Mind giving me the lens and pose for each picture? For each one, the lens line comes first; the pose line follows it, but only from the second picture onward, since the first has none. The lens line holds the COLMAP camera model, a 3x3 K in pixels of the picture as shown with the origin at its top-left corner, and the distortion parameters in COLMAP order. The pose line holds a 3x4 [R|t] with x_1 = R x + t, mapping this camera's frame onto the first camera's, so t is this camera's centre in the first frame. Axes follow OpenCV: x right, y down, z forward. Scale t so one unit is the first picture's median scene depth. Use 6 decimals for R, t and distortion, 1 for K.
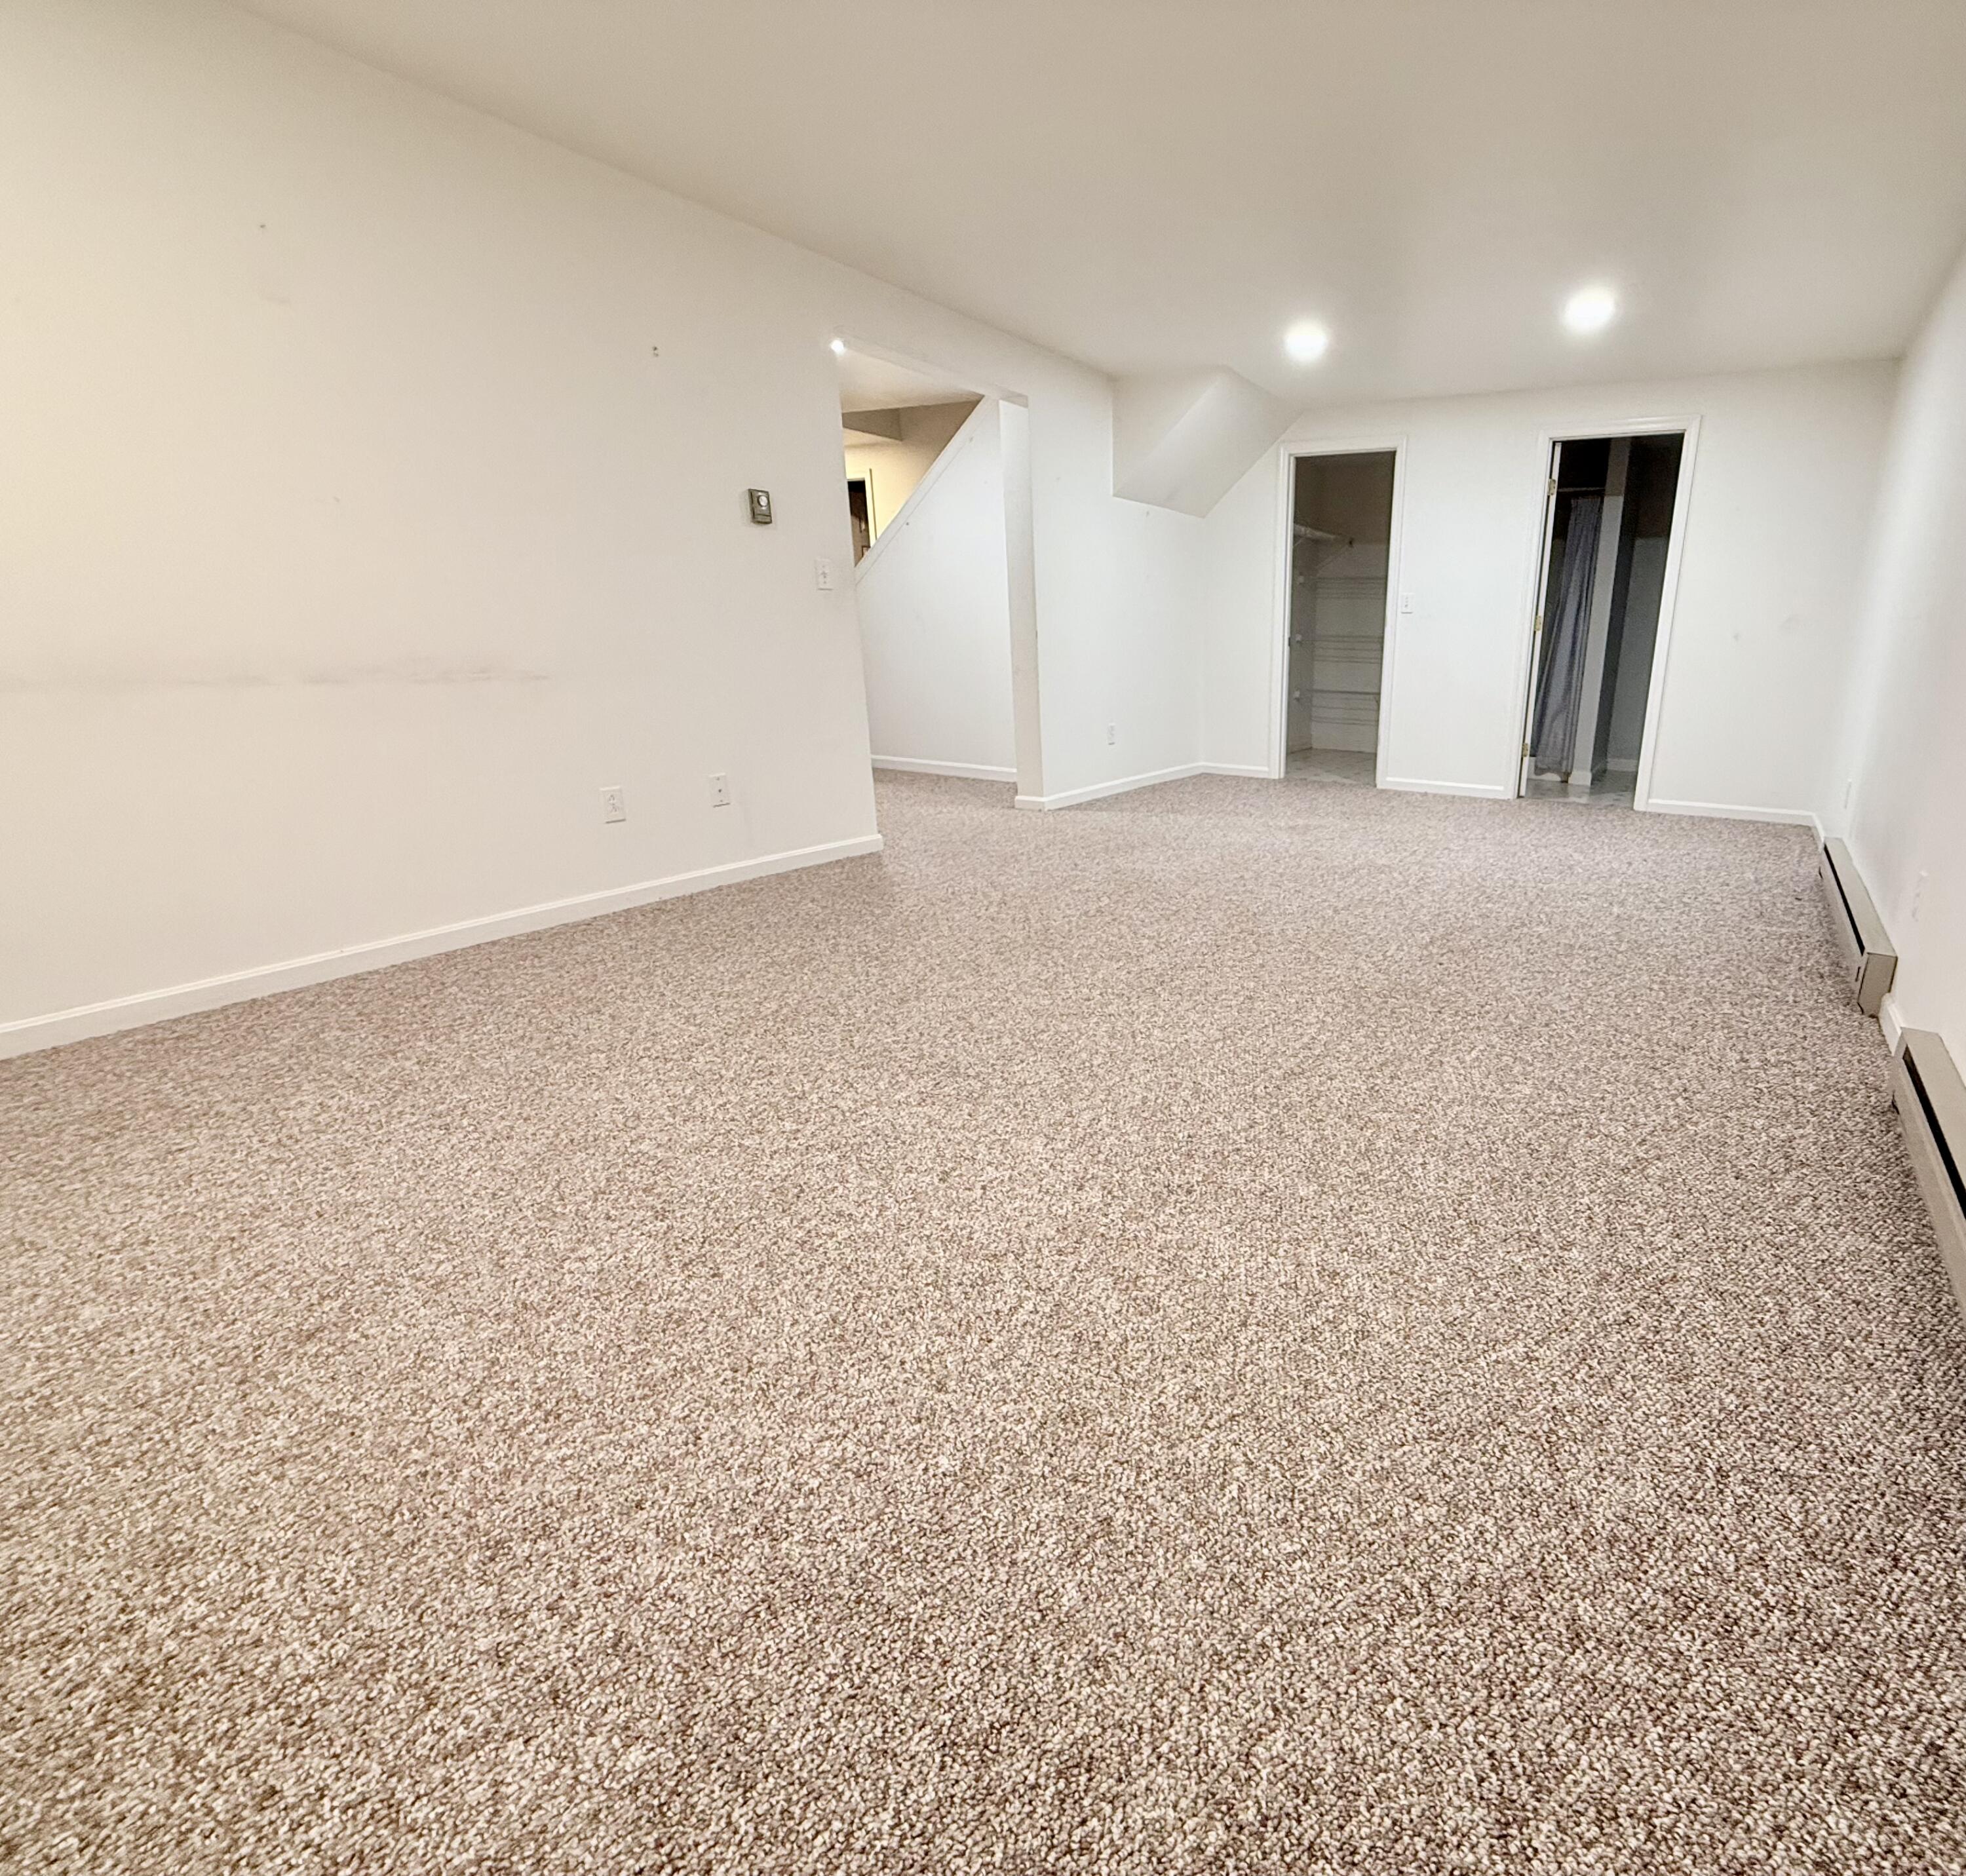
lens RADIAL K [[904.0, 0, 985.3], [0, 904.0, 931.3], [0, 0, 1]] dist [0.000594, 0.000605]
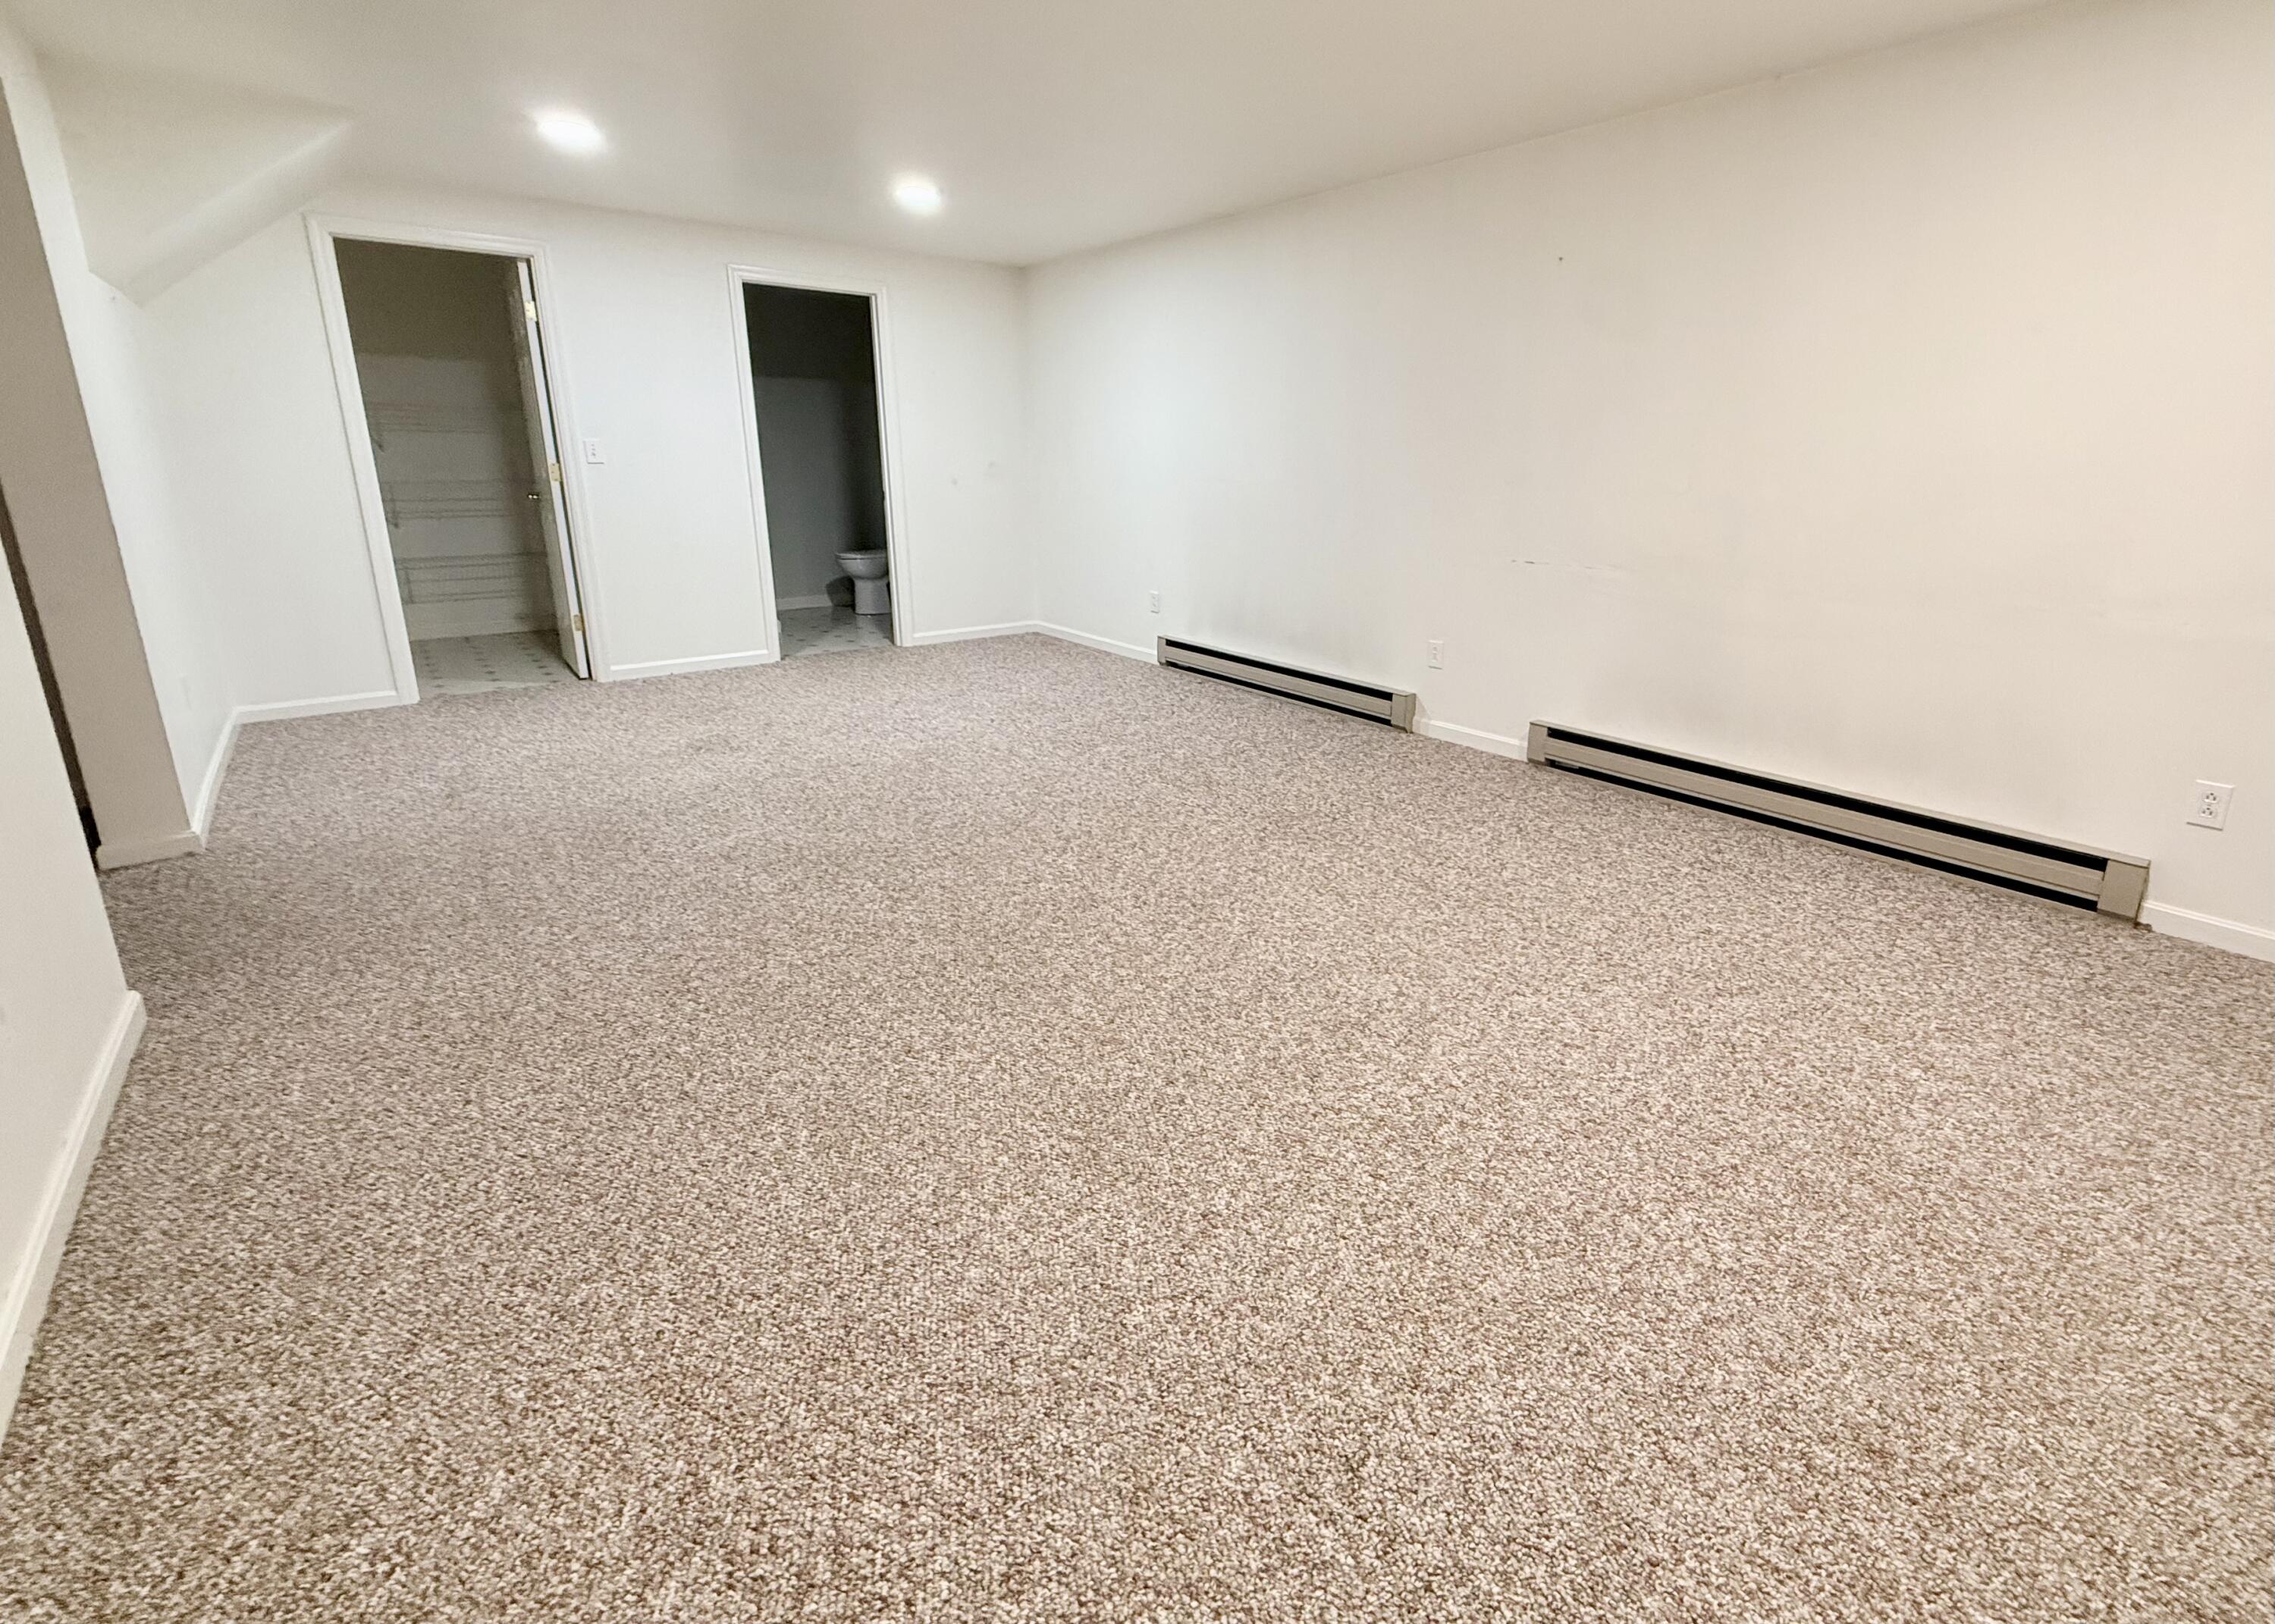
lens RADIAL K [[1176.7, 0, 1140.0], [0, 1176.7, 813.0], [0, 0, 1]] dist [-0.001487, -0.001290]
pose [[0.305896, -0.308575, 0.900671, -0.952037], [0.313498, 0.925907, 0.210748, -0.315474], [-0.898970, 0.217892, 0.379969, 0.569210]]
